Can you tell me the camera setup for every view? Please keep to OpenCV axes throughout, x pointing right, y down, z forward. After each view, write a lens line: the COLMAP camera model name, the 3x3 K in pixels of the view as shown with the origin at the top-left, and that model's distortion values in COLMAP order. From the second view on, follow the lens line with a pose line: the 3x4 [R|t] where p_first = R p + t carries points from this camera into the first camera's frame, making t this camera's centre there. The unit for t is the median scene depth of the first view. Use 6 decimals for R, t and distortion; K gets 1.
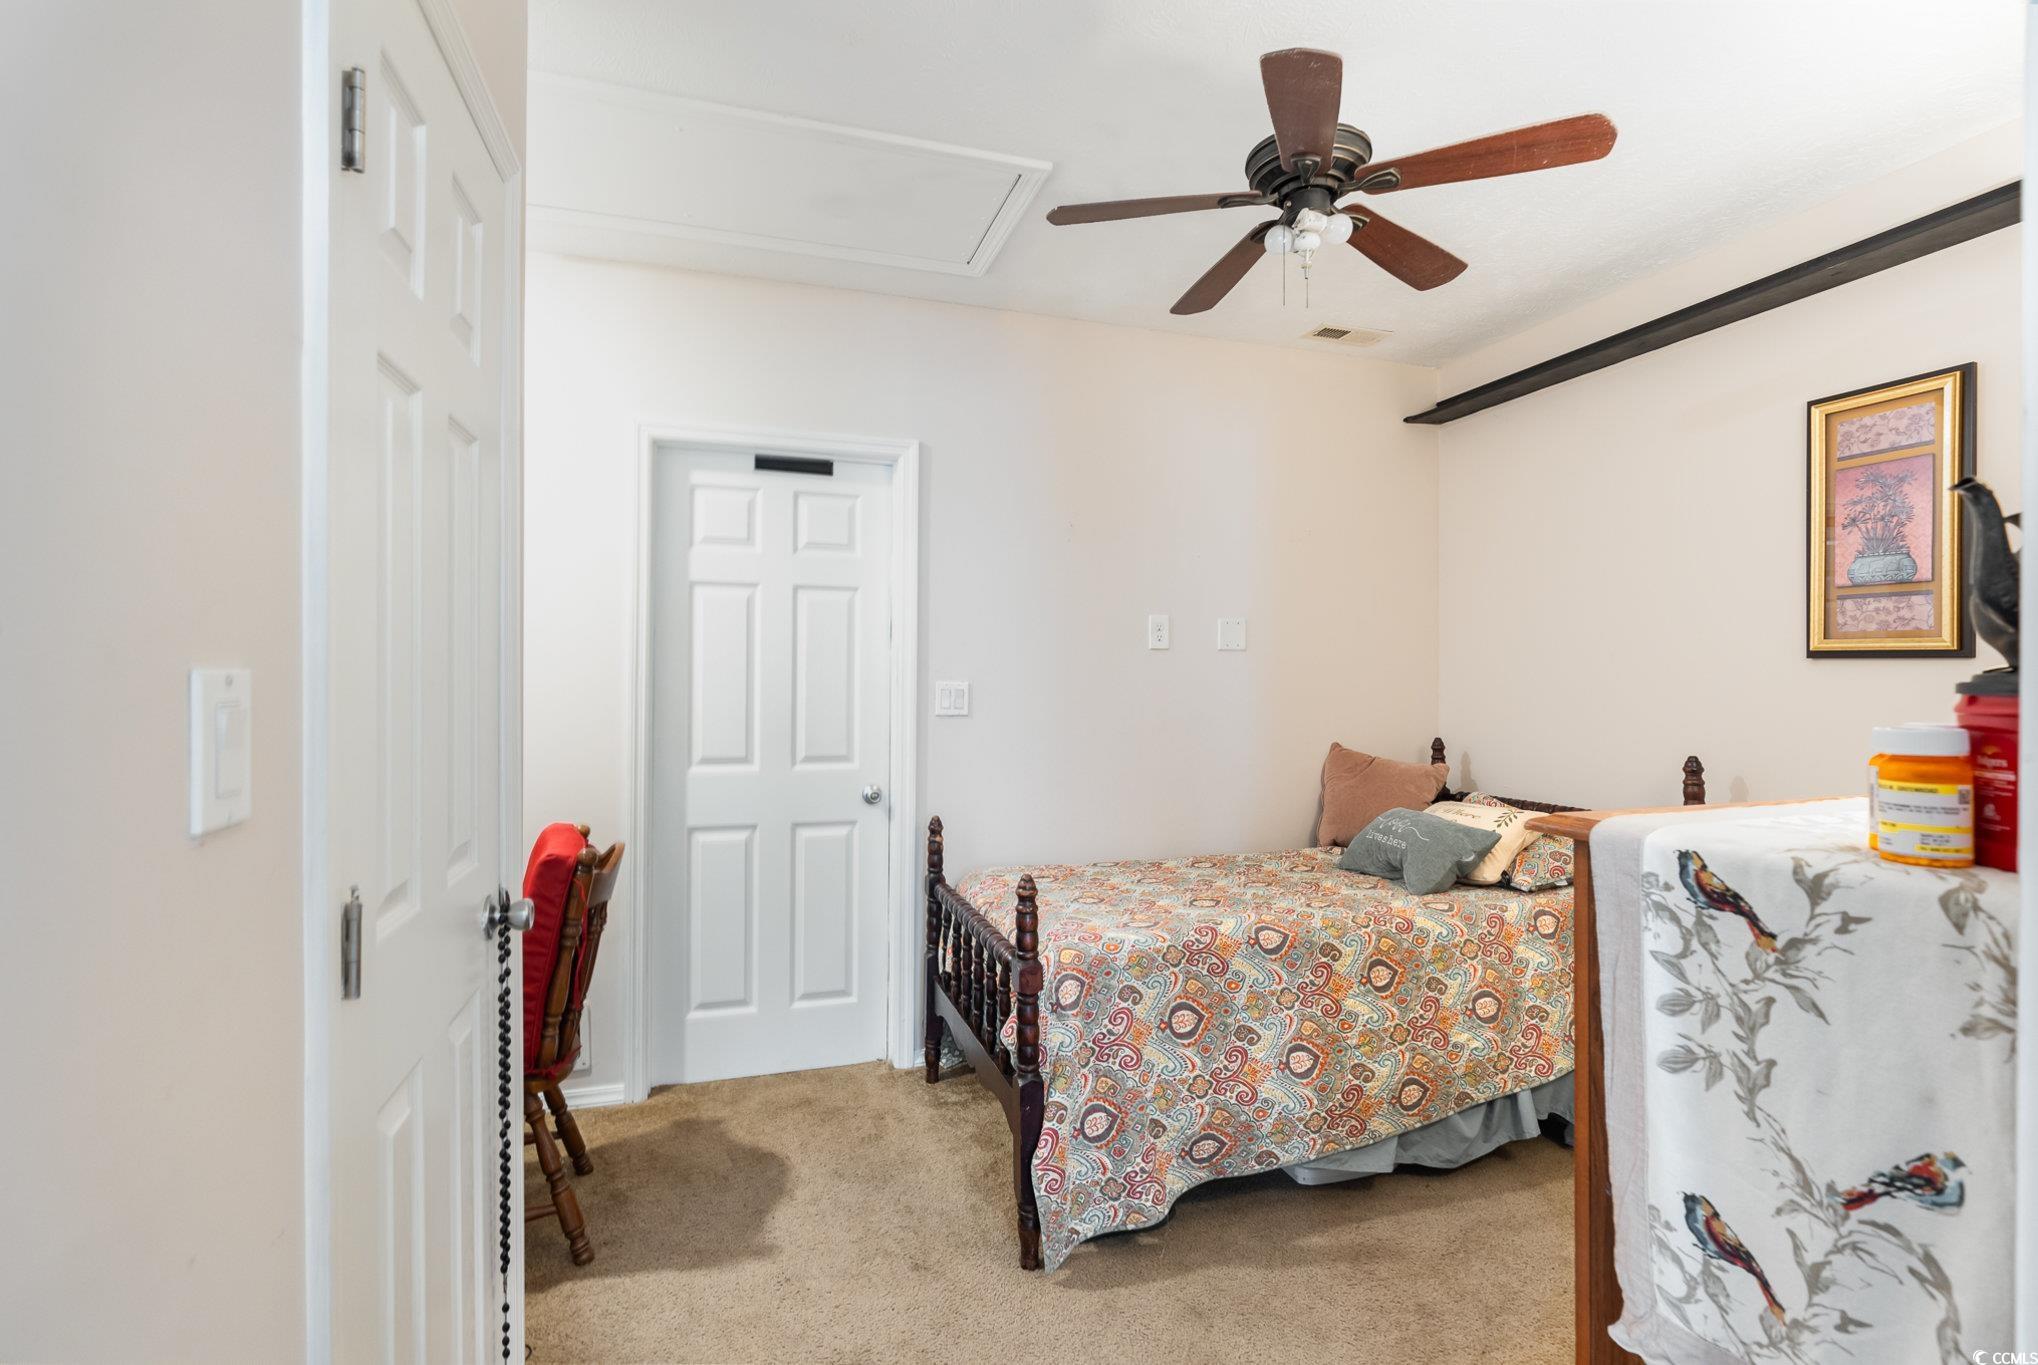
lens RADIAL K [[939.4, 0, 1026.9], [0, 939.4, 683.1], [0, 0, 1]] dist [-0.003761, -0.000570]
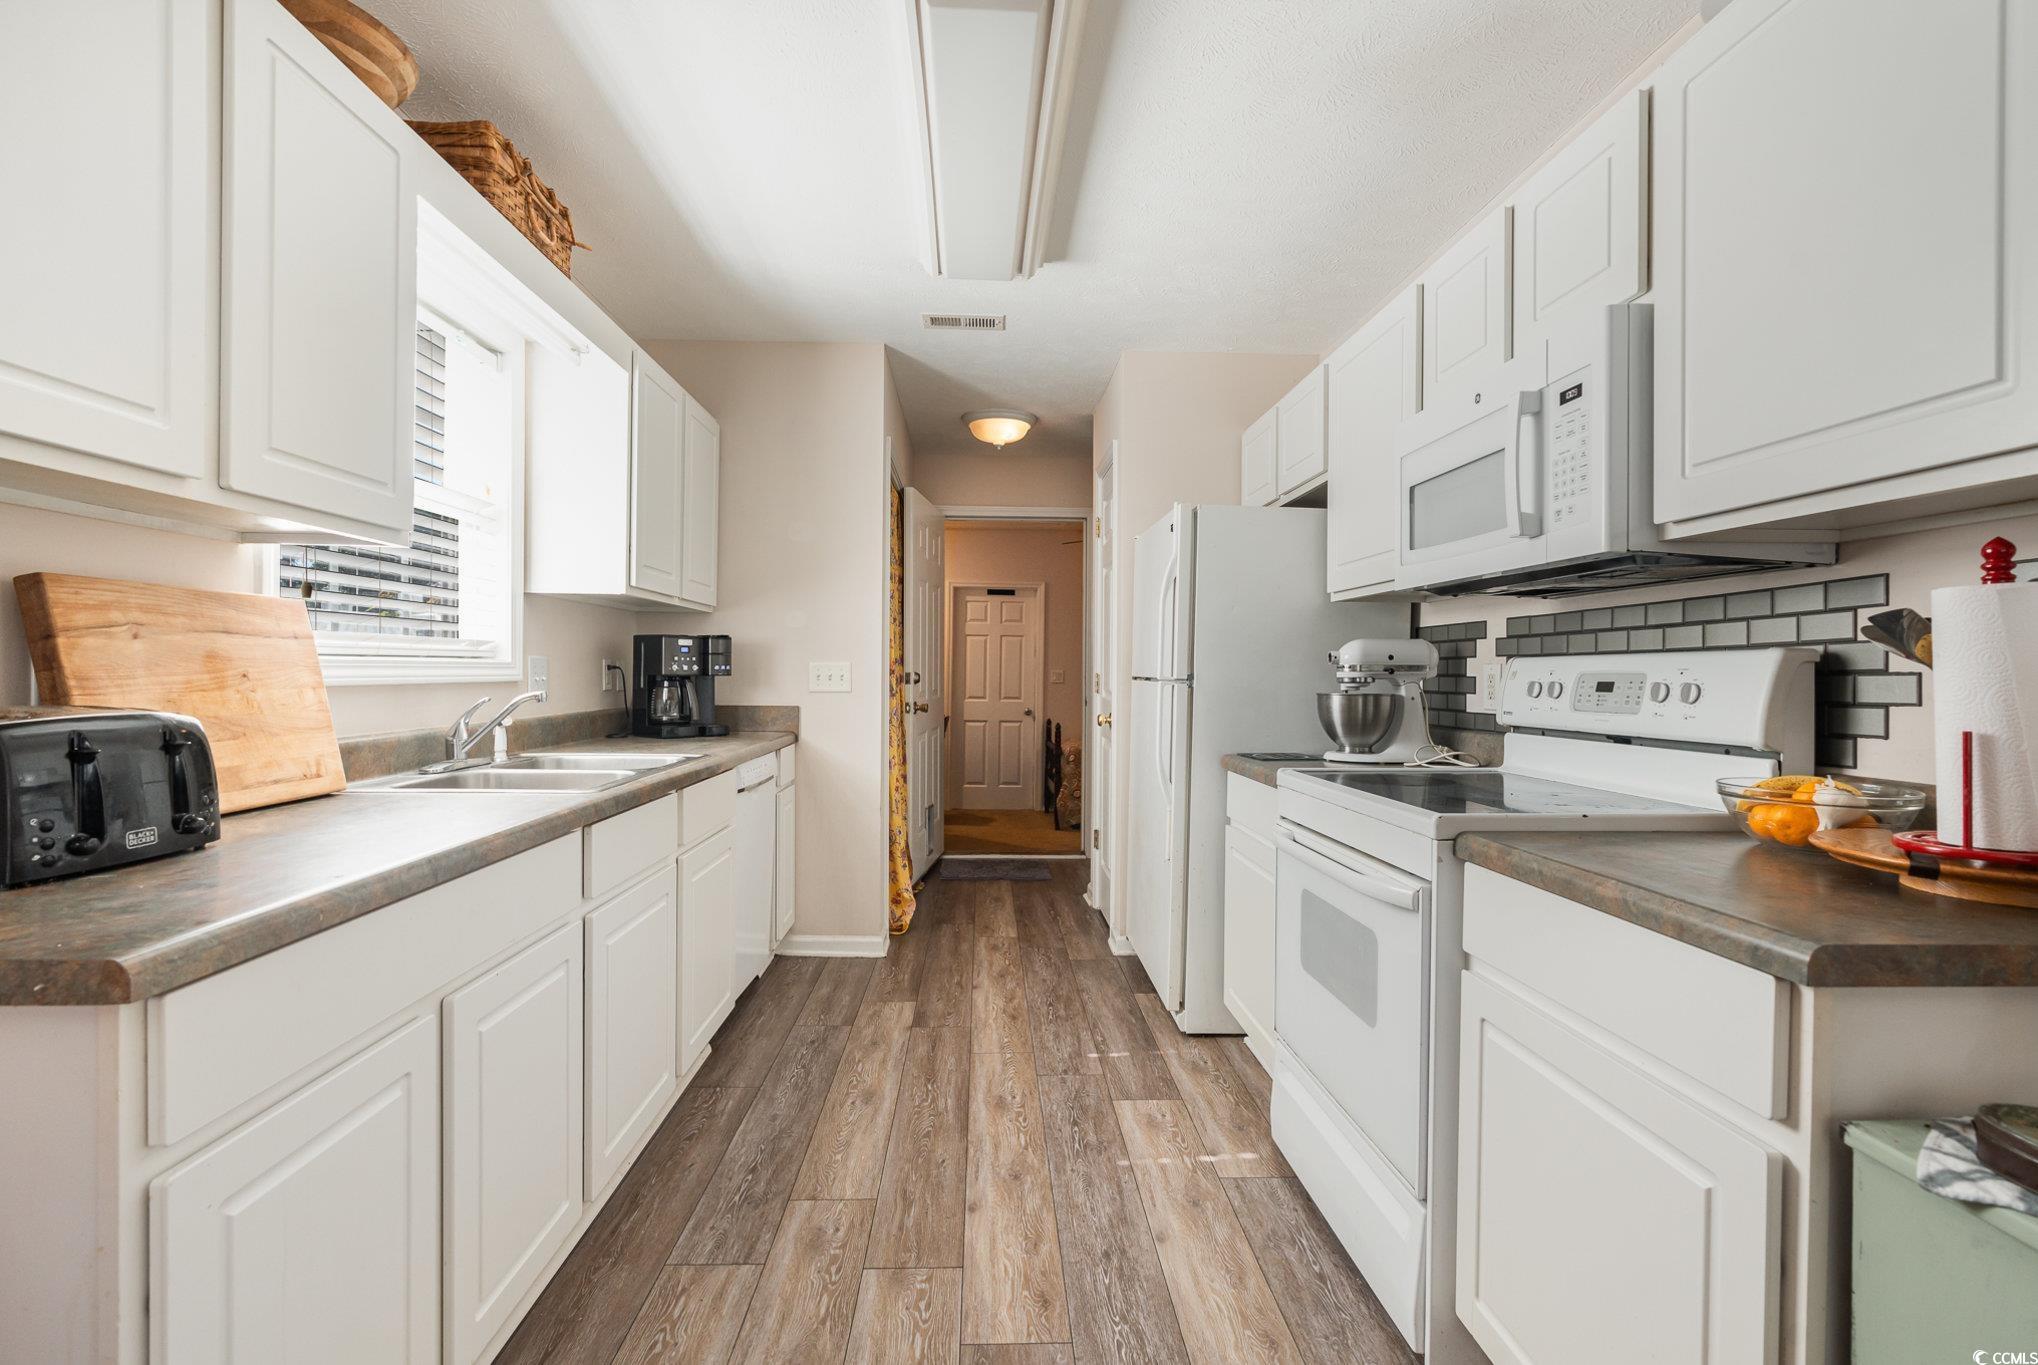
lens RADIAL K [[939.4, 0, 1026.9], [0, 939.4, 683.1], [0, 0, 1]] dist [-0.003761, -0.000570]
pose [[0.965470, 0.004708, -0.260470, 0.556052], [-0.003976, 0.999987, 0.003339, 0.027278], [0.260483, -0.002188, 0.965476, -1.679634]]
